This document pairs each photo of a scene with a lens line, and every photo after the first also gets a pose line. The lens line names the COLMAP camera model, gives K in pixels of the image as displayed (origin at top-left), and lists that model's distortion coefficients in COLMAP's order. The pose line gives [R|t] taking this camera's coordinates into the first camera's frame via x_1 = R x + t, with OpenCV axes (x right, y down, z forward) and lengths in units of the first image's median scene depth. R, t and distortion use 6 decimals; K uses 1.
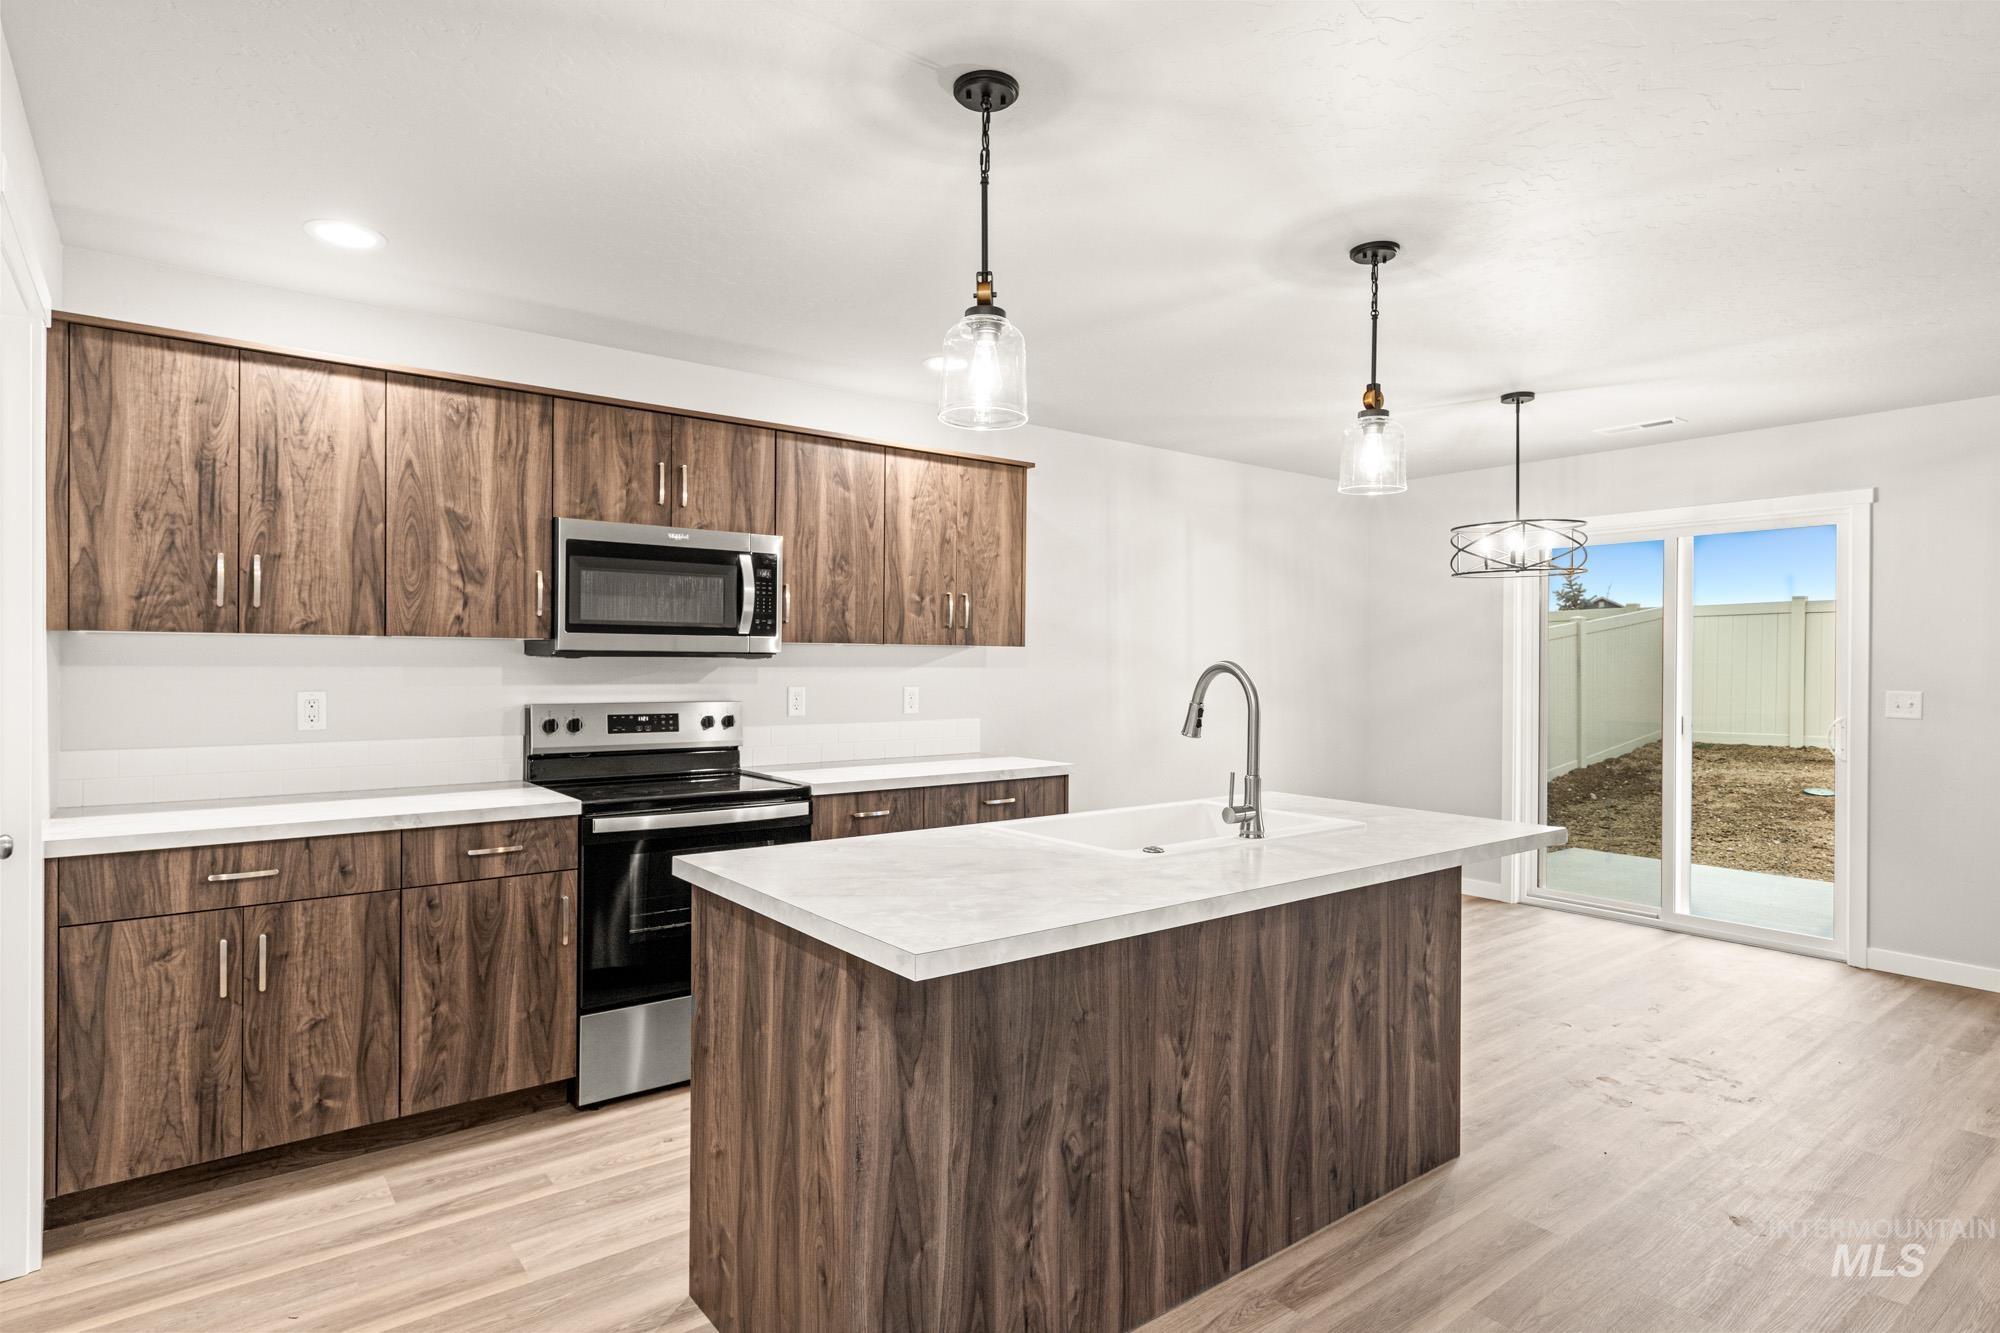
lens RADIAL K [[1059.5, 0, 994.3], [0, 1059.5, 674.3], [0, 0, 1]] dist [0.005090, -0.000172]
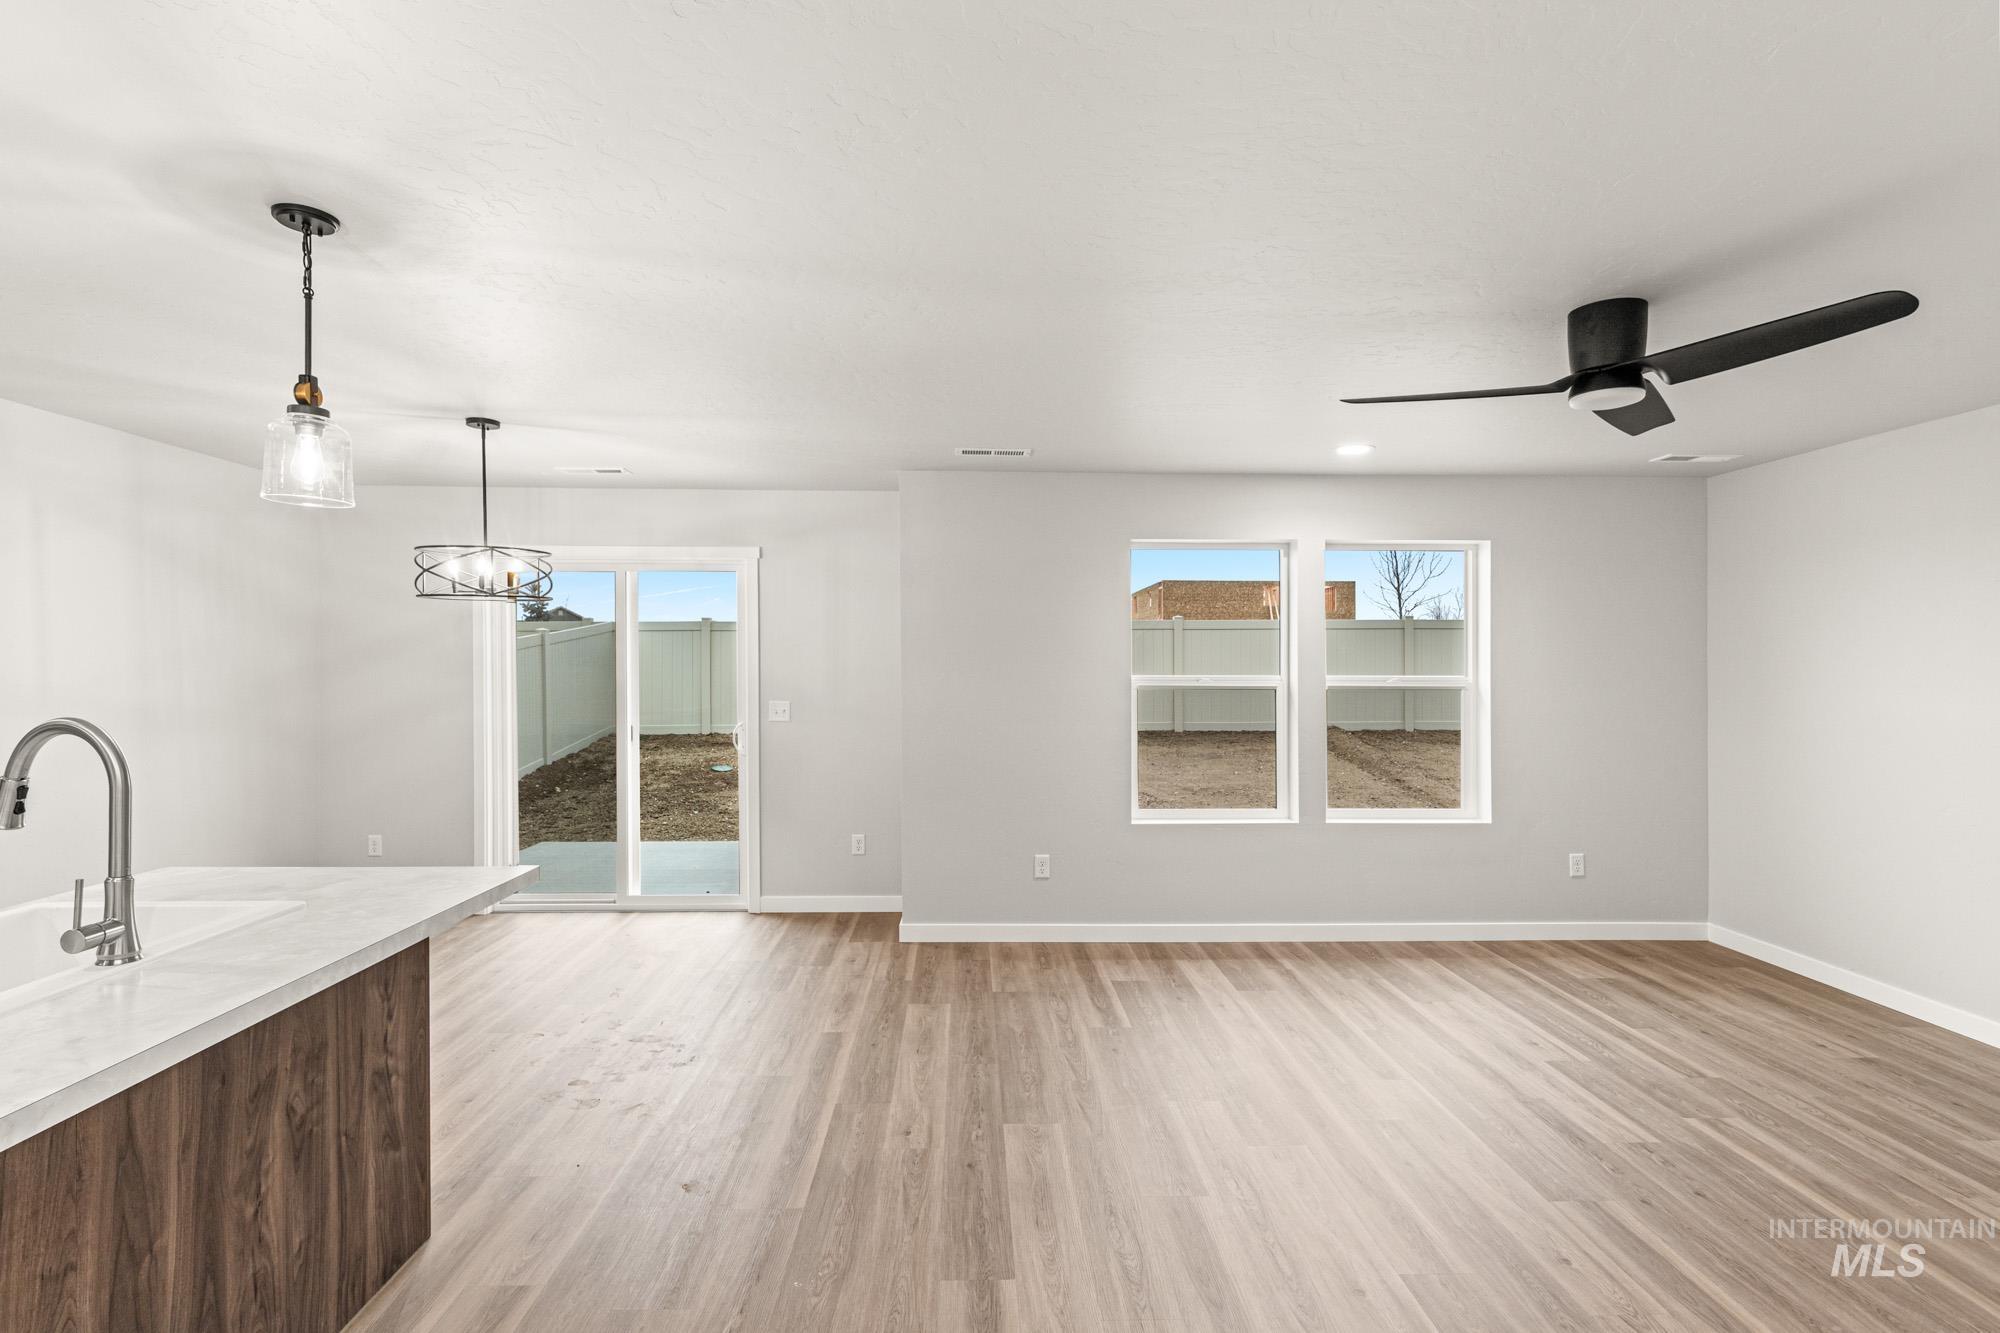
lens RADIAL K [[962.3, 0, 991.0], [0, 962.3, 676.9], [0, 0, 1]] dist [0.006497, -0.000249]
pose [[0.590650, -0.013447, 0.806816, 0.054523], [0.011075, 0.999902, 0.008557, -0.034314], [-0.806852, 0.003881, 0.590741, 0.108018]]
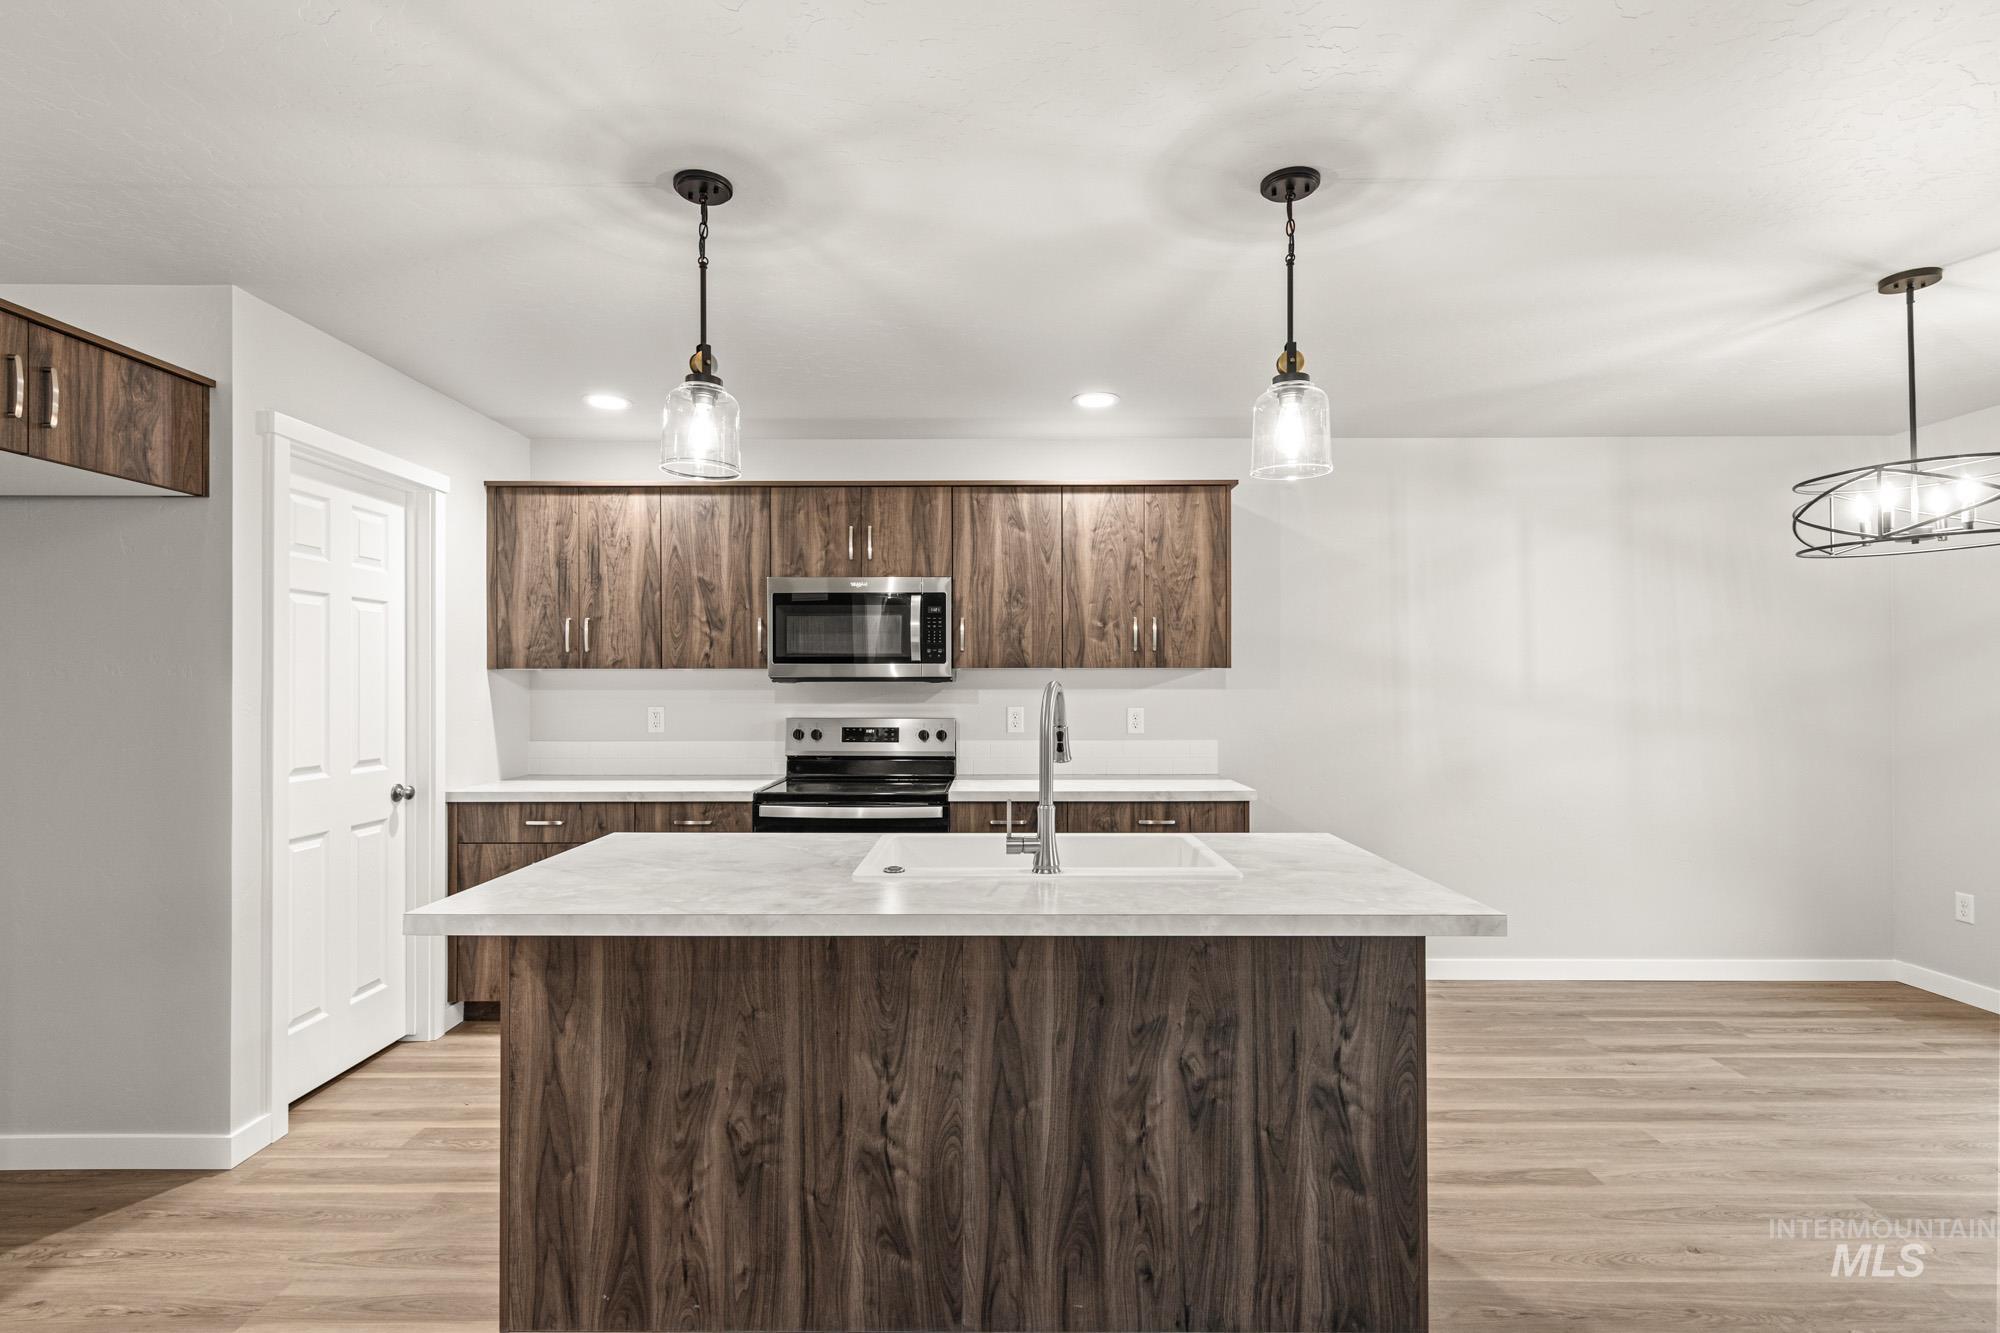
lens RADIAL K [[945.6, 0, 997.3], [0, 945.6, 683.0], [0, 0, 1]] dist [0.003716, 0.000001]
pose [[0.789012, -0.007233, -0.614335, 0.610618], [-0.001533, 0.999904, -0.013743, 0.000429], [0.614375, 0.011785, 0.788926, 0.273547]]
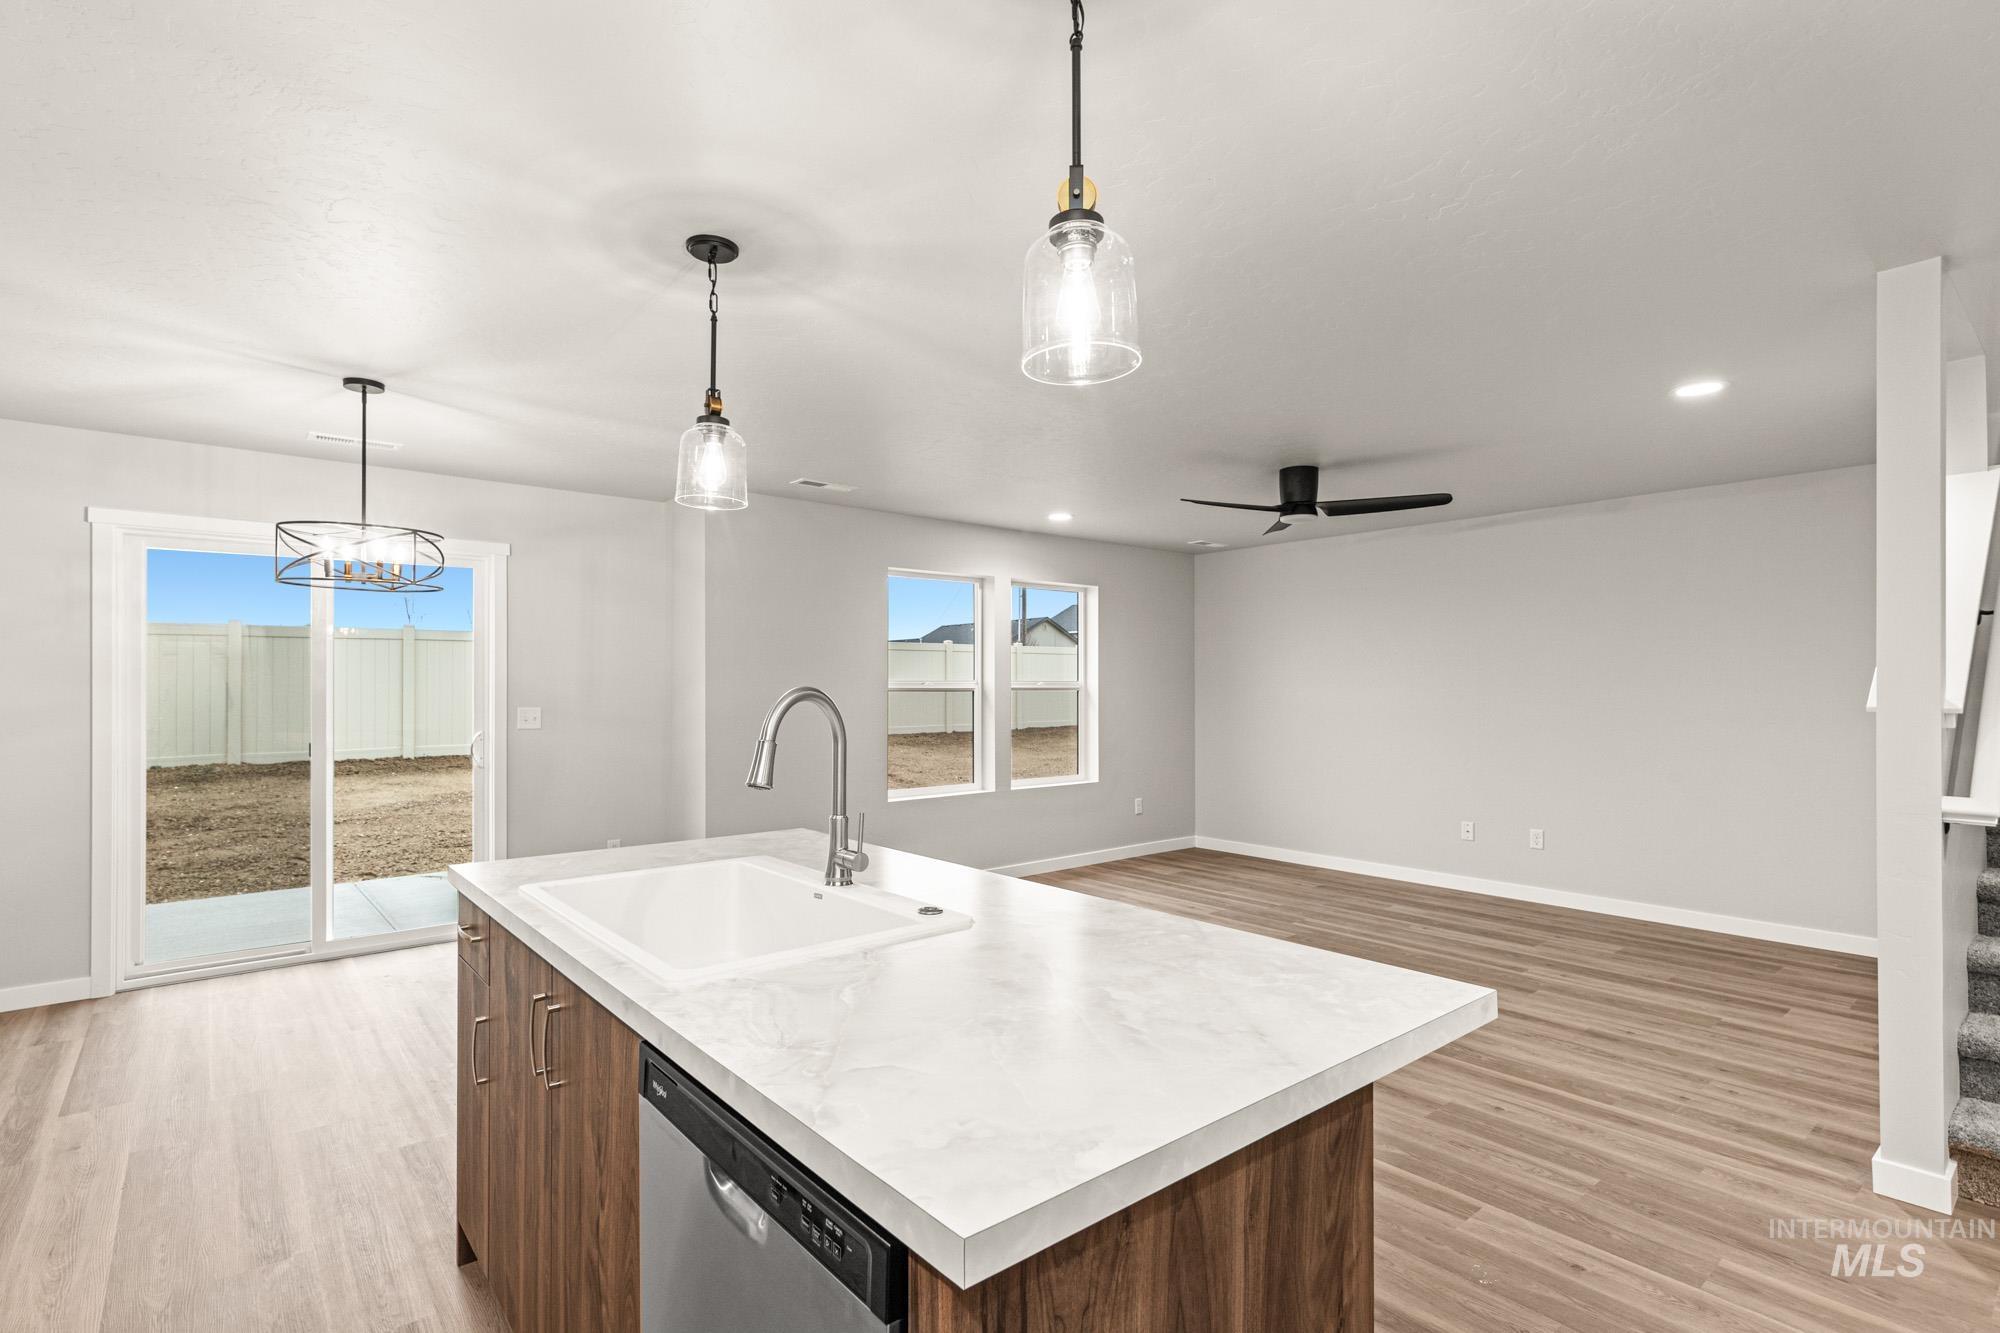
lens RADIAL K [[945.6, 0, 997.3], [0, 945.6, 683.0], [0, 0, 1]] dist [0.003716, 0.000001]
pose [[-0.035735, -0.003116, 0.999356, -0.470499], [0.012459, 0.999916, 0.003563, -0.014580], [-0.999284, 0.012578, -0.035693, 0.759958]]
